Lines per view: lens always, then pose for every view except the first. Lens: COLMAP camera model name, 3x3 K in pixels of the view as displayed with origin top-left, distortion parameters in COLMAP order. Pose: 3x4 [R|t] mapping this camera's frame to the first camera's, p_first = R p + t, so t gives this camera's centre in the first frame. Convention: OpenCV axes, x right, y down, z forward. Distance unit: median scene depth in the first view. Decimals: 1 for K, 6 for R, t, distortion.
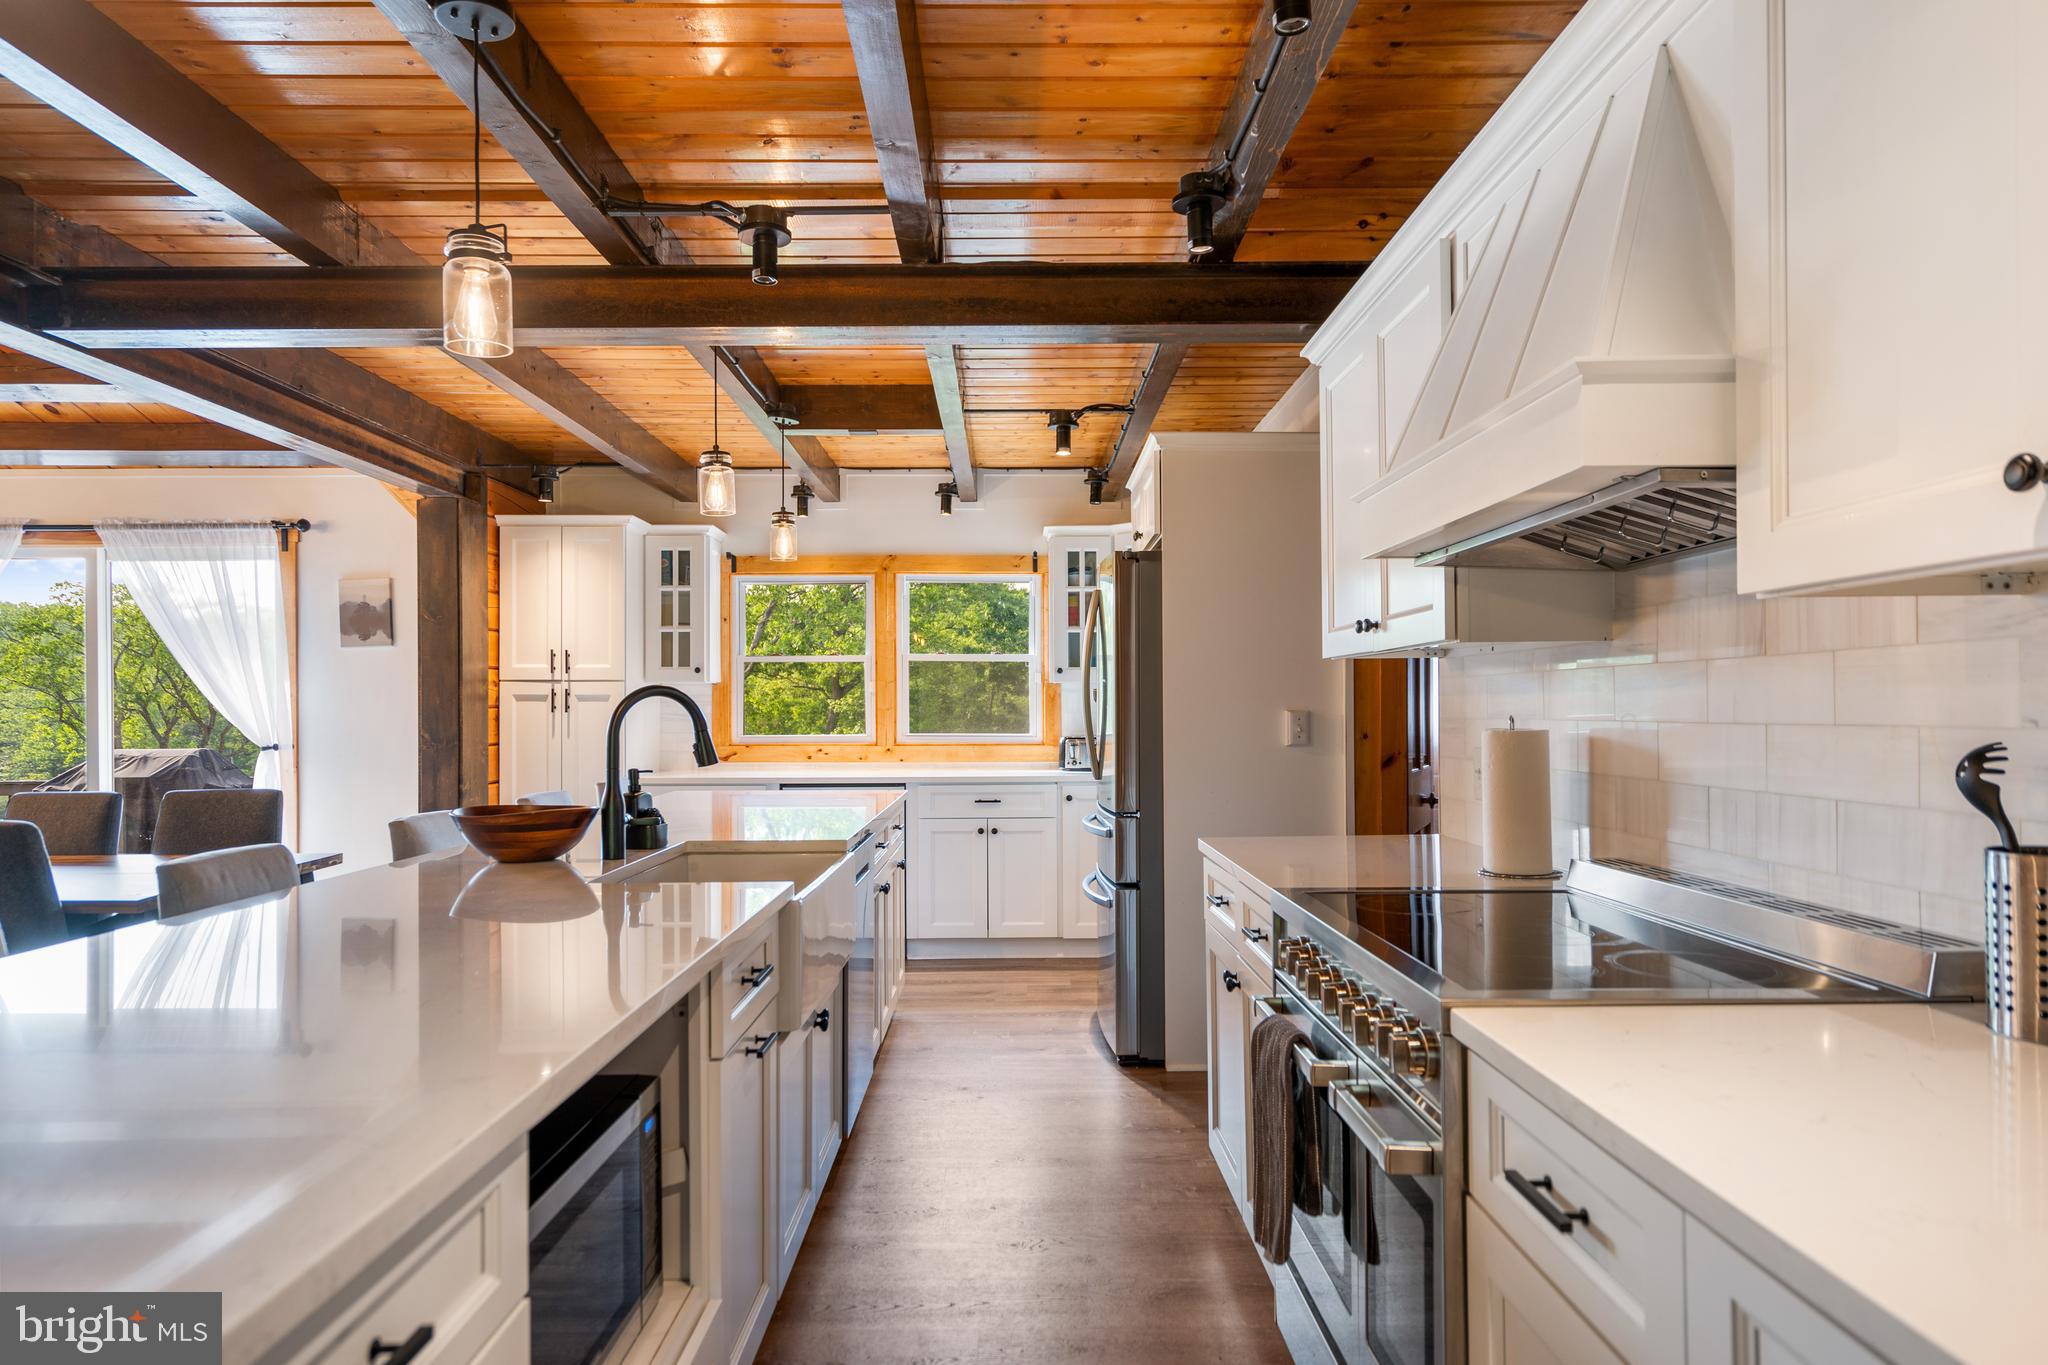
lens RADIAL K [[1257.9, 0, 1024.0], [0, 1257.9, 682.5], [0, 0, 1]] dist [-0.000036, 0.000014]
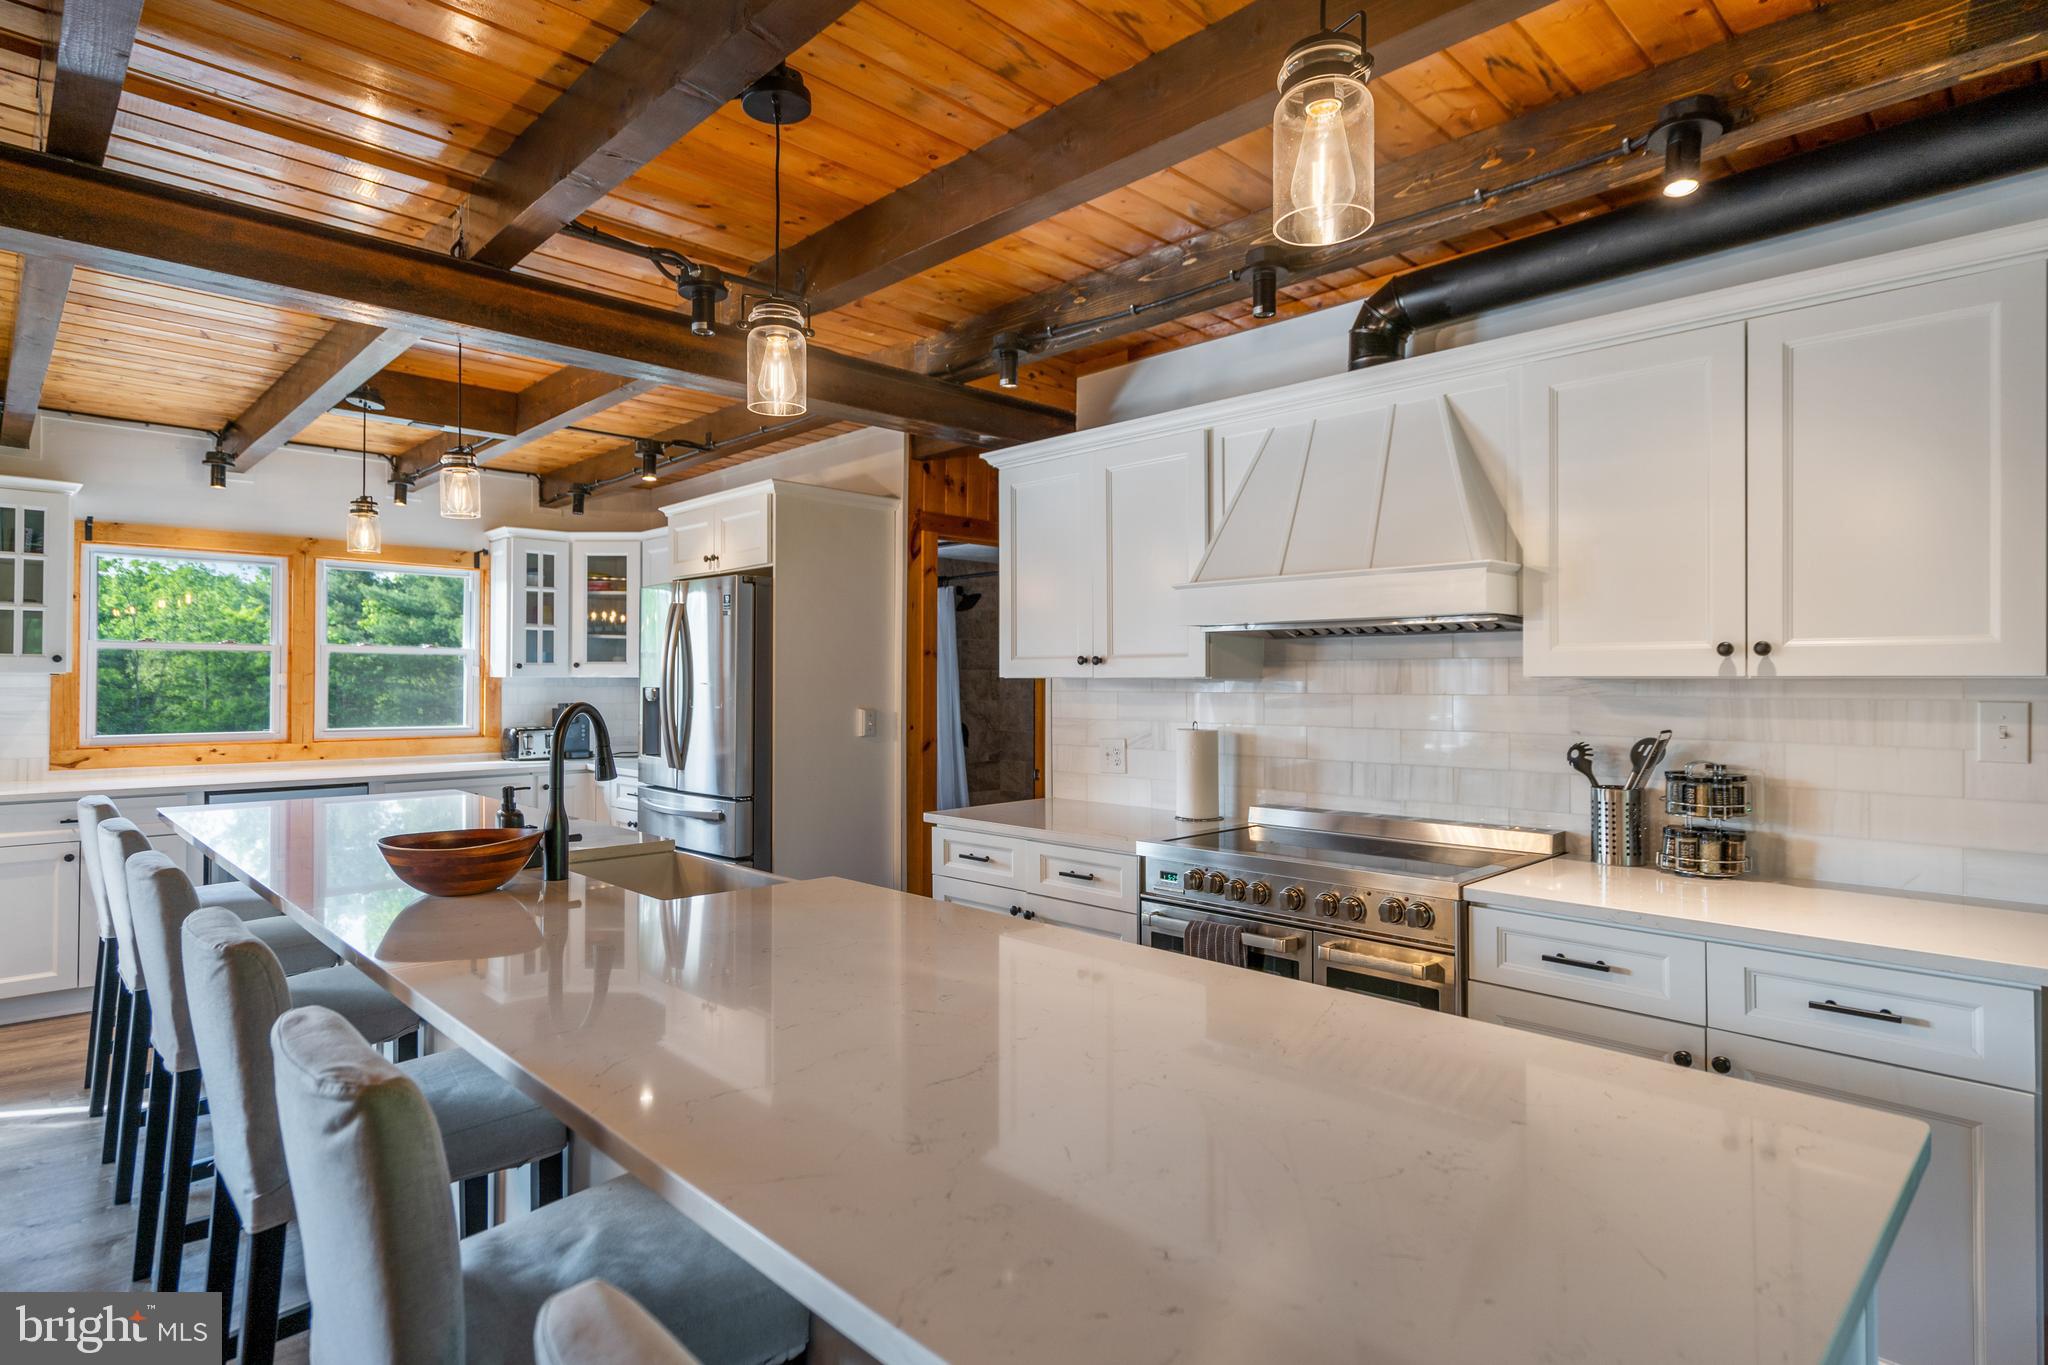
lens RADIAL K [[1077.6, 0, 1024.0], [0, 1077.6, 682.5], [0, 0, 1]] dist [0.031679, 0.000633]
pose [[0.726855, 0.005353, 0.686770, -0.291119], [-0.018875, 0.999748, 0.012184, -0.014663], [-0.686531, -0.021819, 0.726773, 0.052610]]
